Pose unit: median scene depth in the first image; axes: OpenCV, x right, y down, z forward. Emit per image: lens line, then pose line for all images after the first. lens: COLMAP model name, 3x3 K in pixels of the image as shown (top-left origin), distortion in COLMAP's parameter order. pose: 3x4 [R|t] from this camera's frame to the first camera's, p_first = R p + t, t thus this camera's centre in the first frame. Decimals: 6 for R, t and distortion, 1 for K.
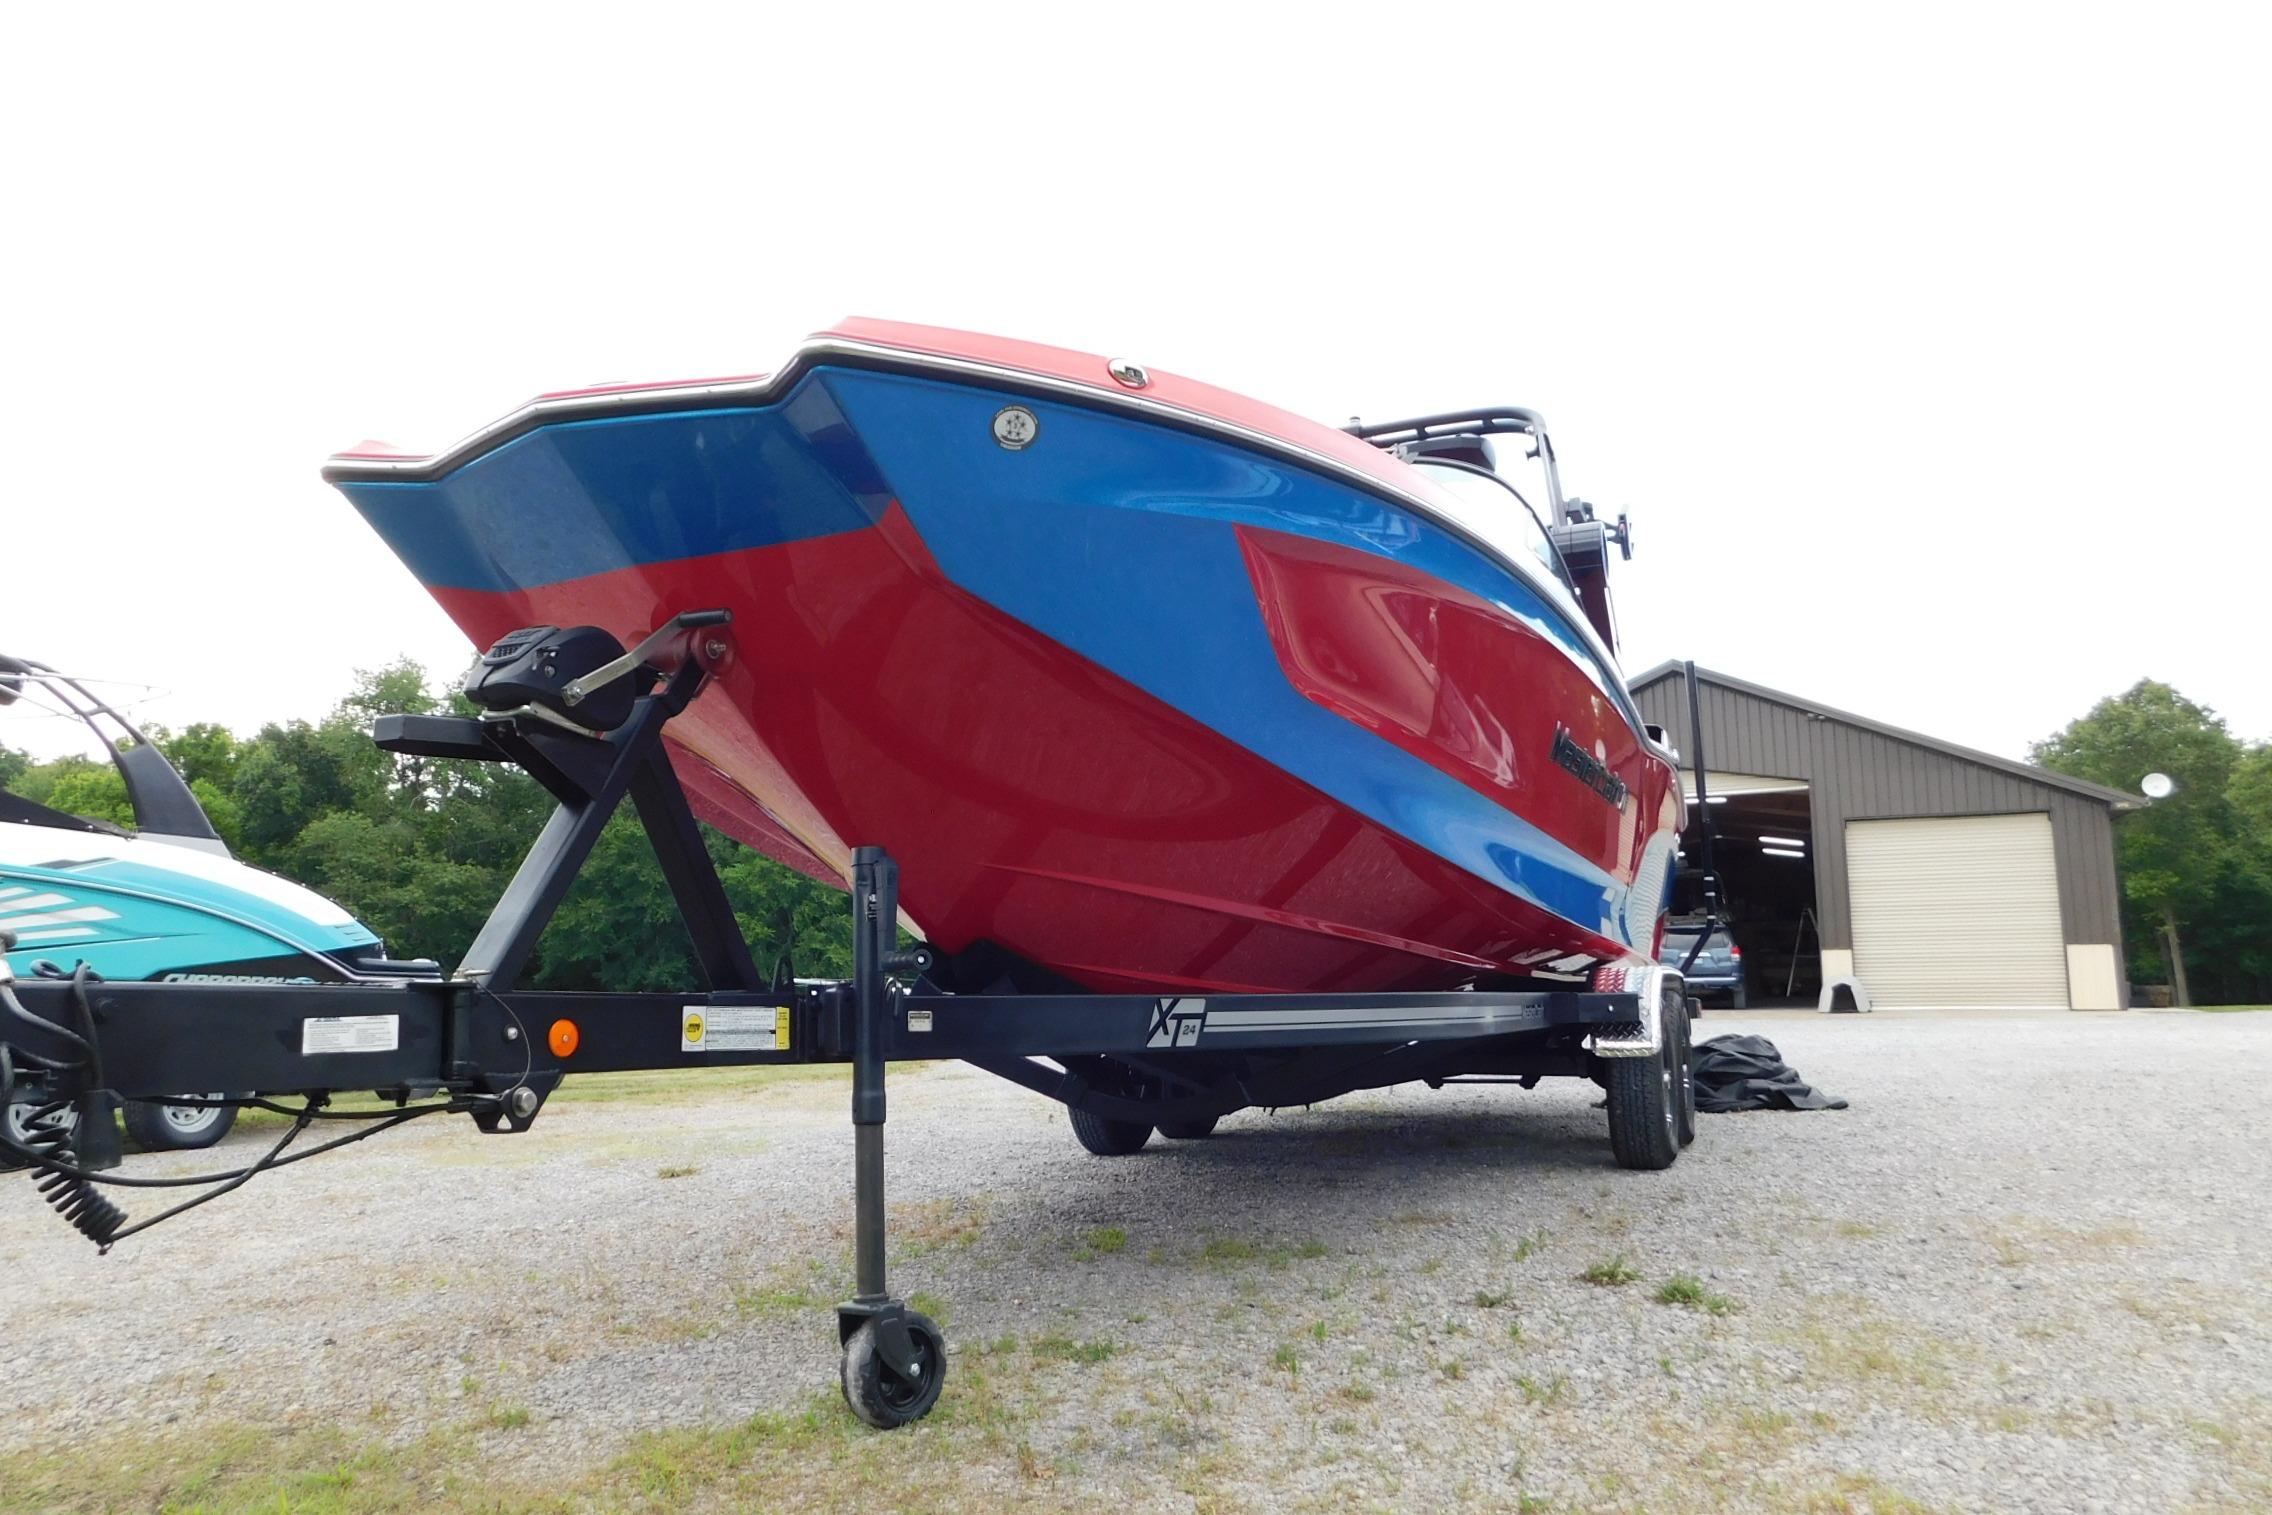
lens RADIAL K [[1498.0, 0, 1128.9], [0, 1498.0, 758.2], [0, 0, 1]] dist [-0.070375, 0.058003]
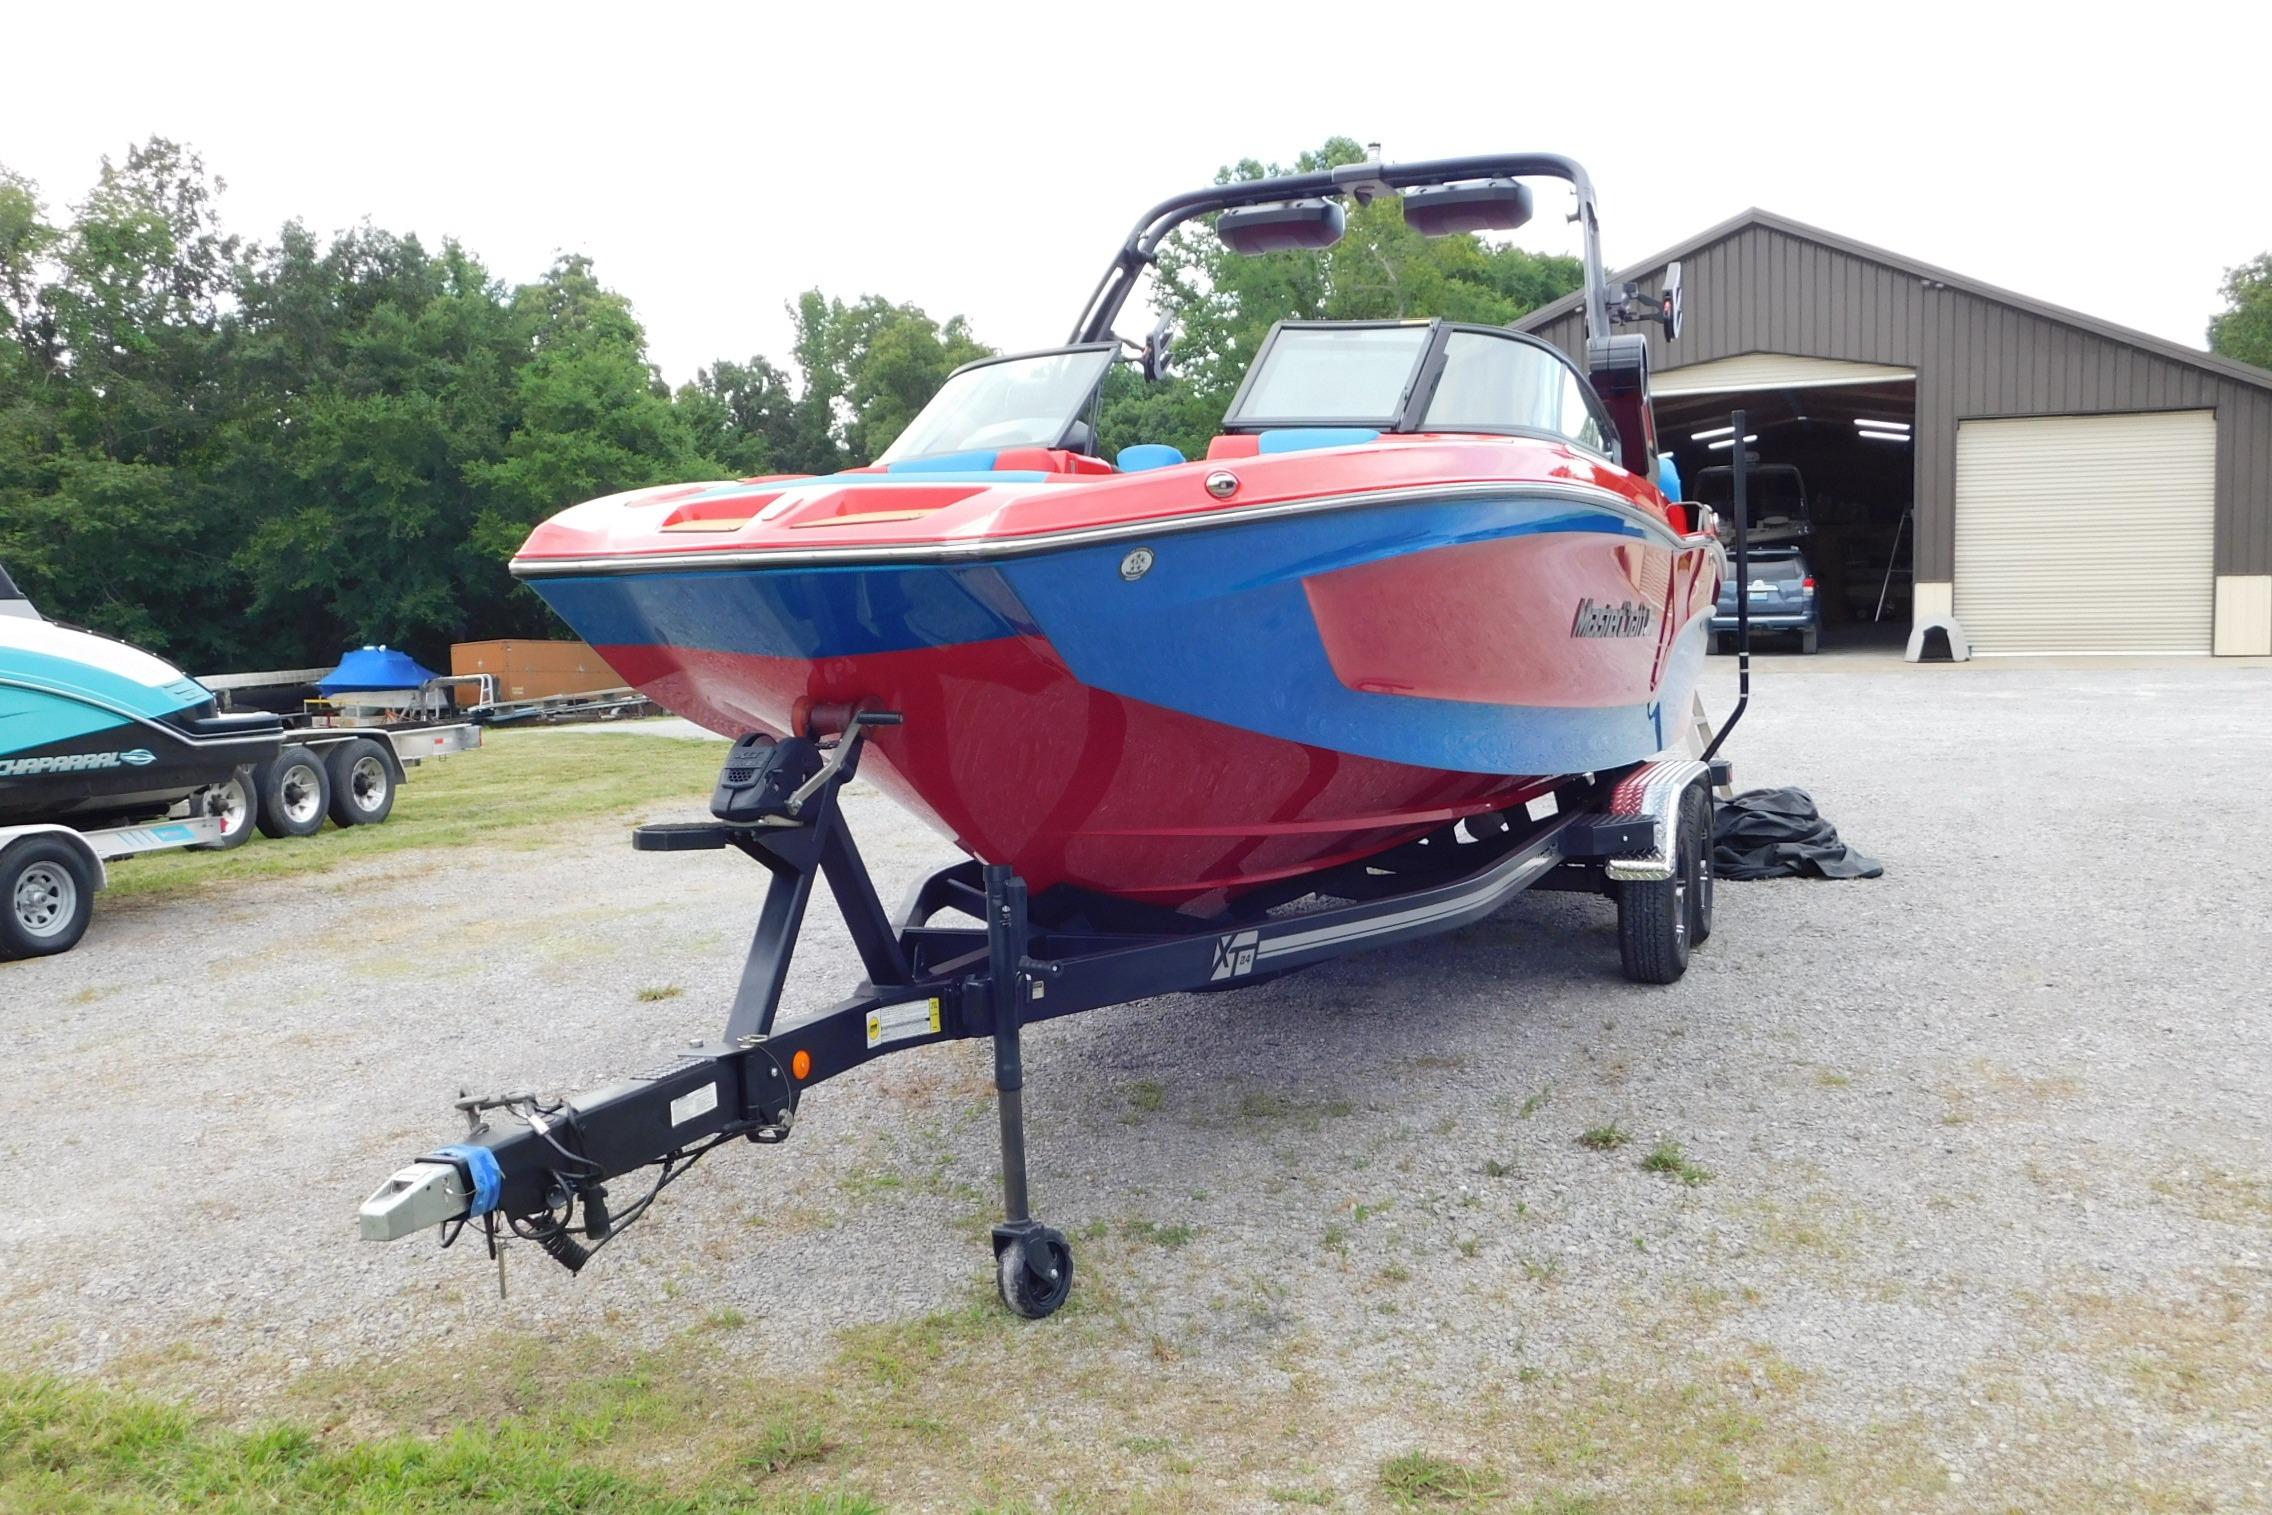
lens RADIAL K [[2010.3, 0, 1116.7], [0, 2010.3, 747.5], [0, 0, 1]] dist [-0.017062, 0.011946]
pose [[0.998750, -0.019920, 0.045835, -0.101102], [0.008654, 0.972212, 0.233944, -0.272024], [-0.049222, -0.233255, 0.971169, -0.363341]]
